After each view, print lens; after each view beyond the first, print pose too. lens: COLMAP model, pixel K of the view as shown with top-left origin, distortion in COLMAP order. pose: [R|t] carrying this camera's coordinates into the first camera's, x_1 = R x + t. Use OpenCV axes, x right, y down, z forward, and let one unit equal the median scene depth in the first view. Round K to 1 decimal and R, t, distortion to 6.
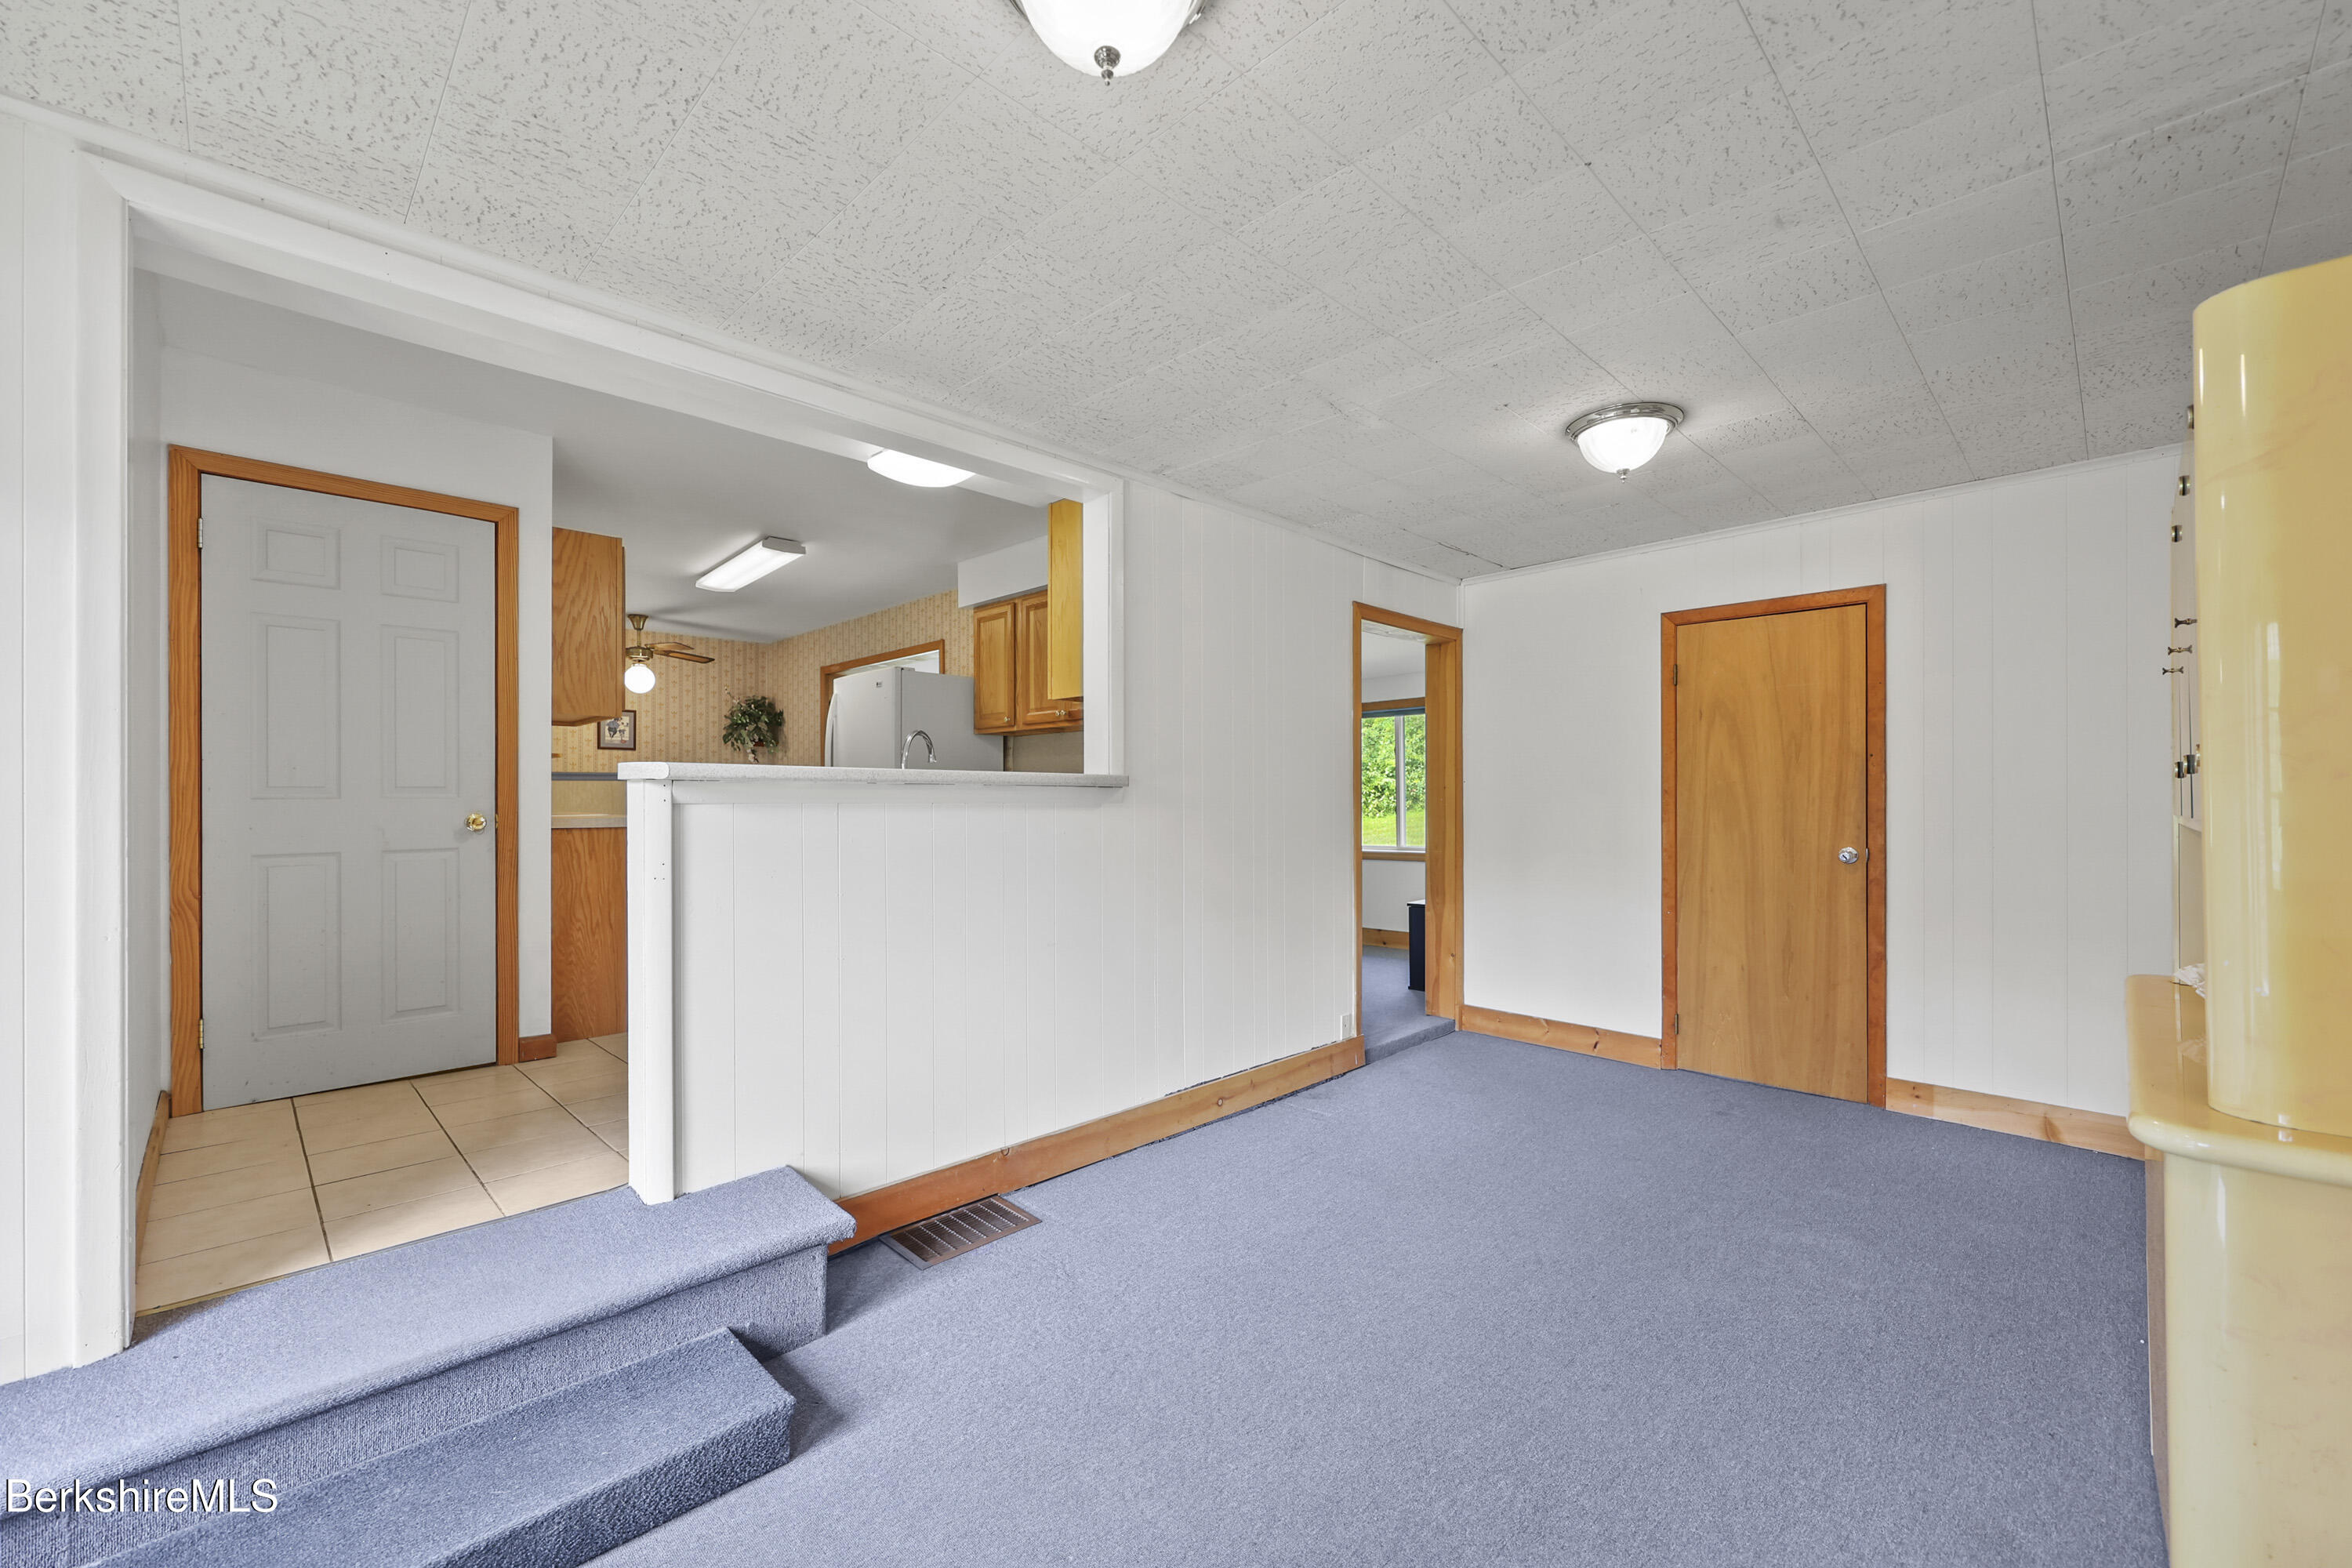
lens RADIAL K [[948.2, 0, 1172.8], [0, 948.2, 797.9], [0, 0, 1]] dist [-0.000085, -0.000498]
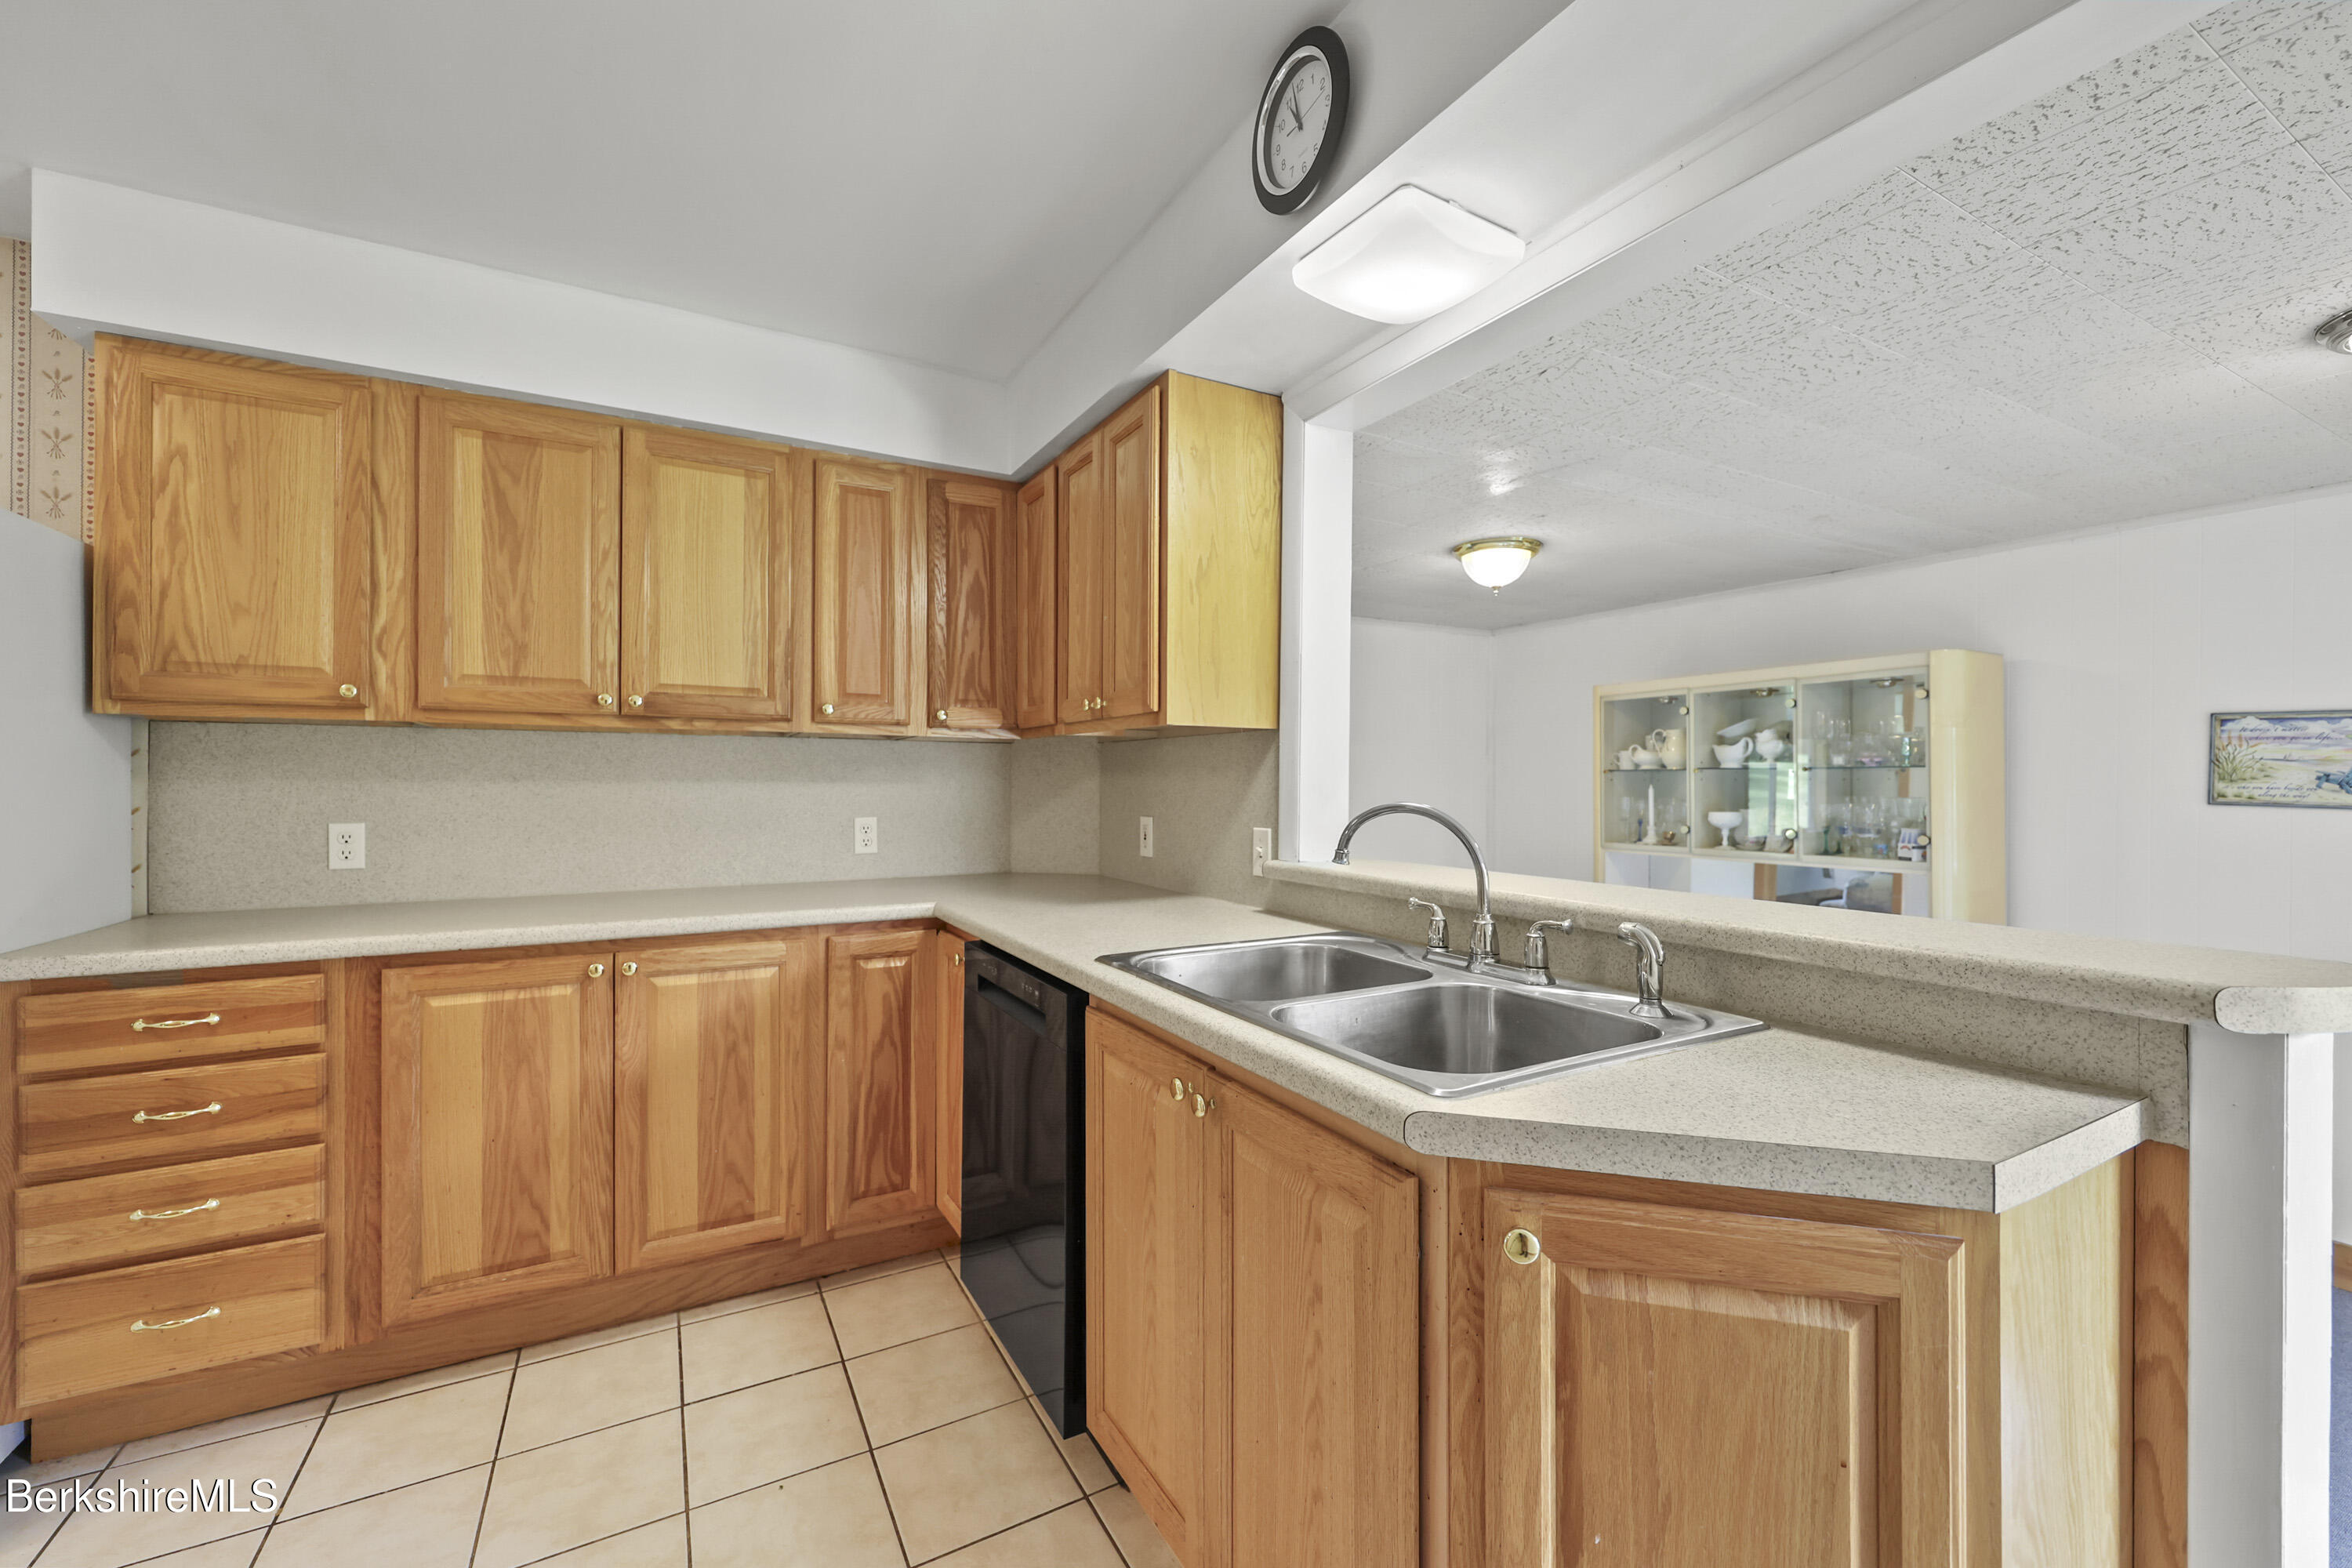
lens RADIAL K [[948.2, 0, 1182.3], [0, 948.2, 783.3], [0, 0, 1]] dist [-0.000085, -0.000498]
pose [[0.273942, -0.001044, 0.961746, -0.311728], [-0.006001, 0.999978, 0.002795, -0.033157], [-0.961728, -0.006538, 0.273929, 0.397996]]
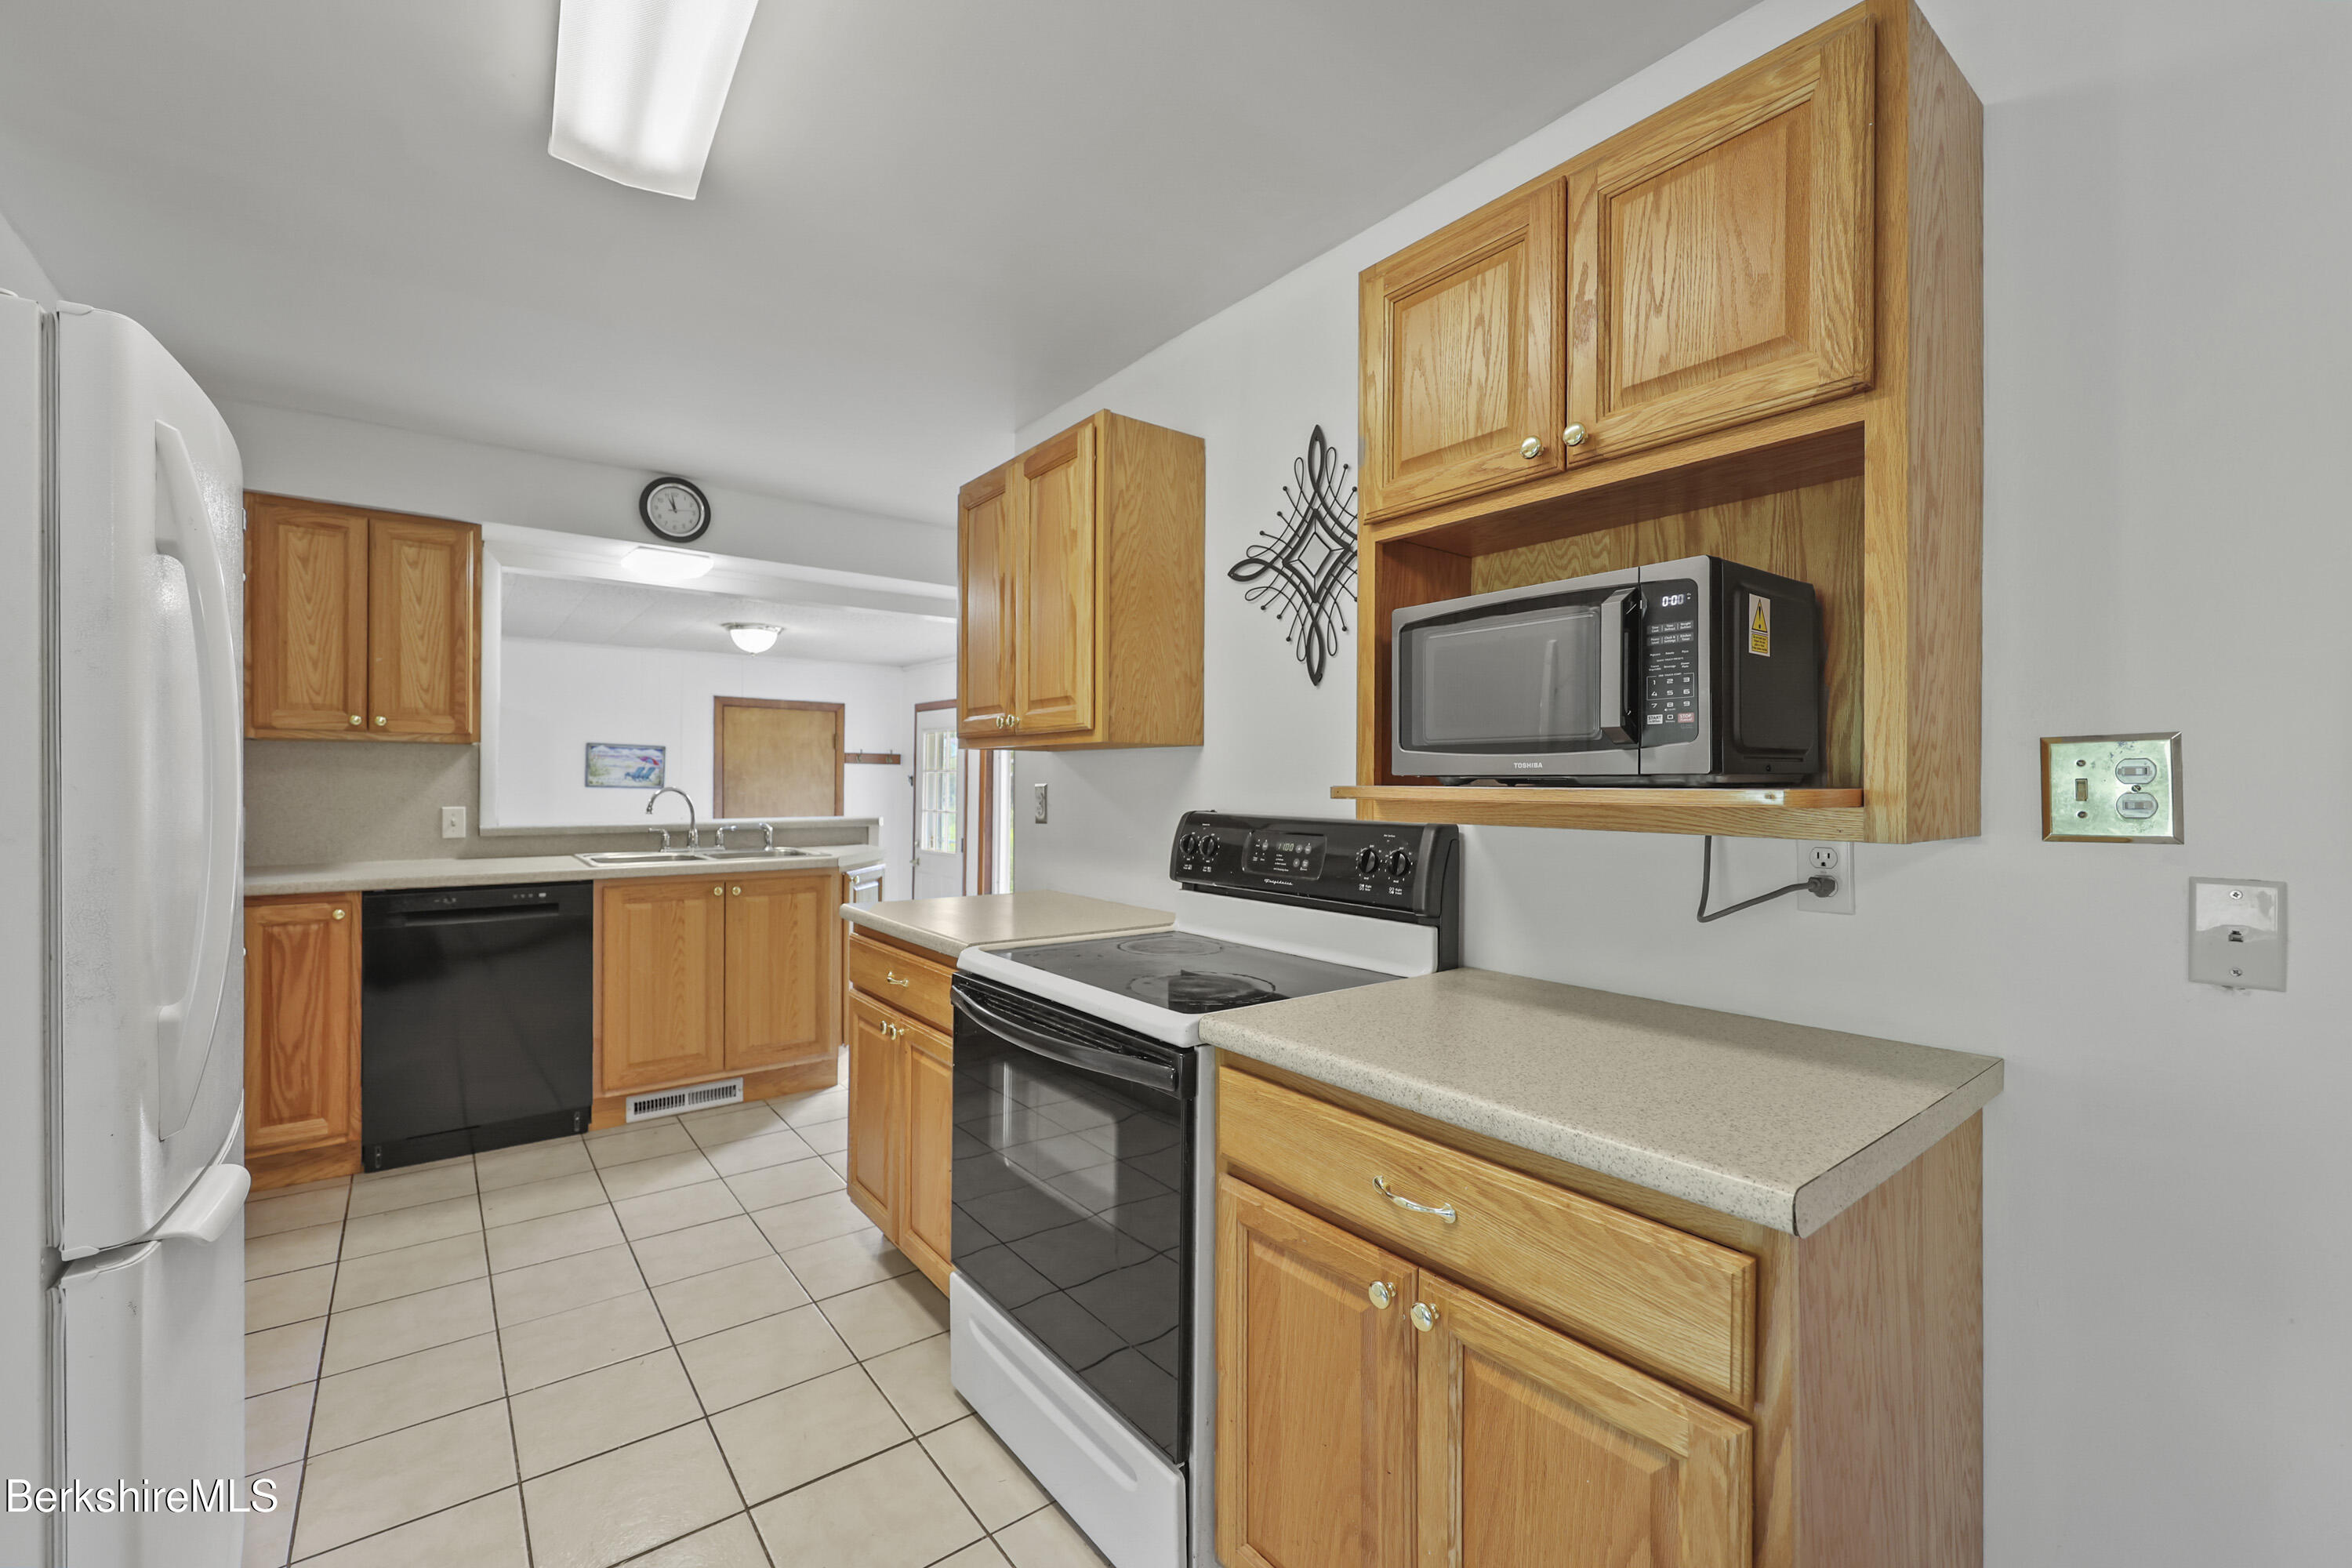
lens RADIAL K [[948.2, 0, 1167.3], [0, 948.2, 786.2], [0, 0, 1]] dist [-0.000085, -0.000498]
pose [[-0.992231, -0.008308, 0.124128, -0.421067], [-0.008037, 0.999964, 0.002686, -0.032571], [-0.124146, 0.001667, -0.992263, 0.859359]]
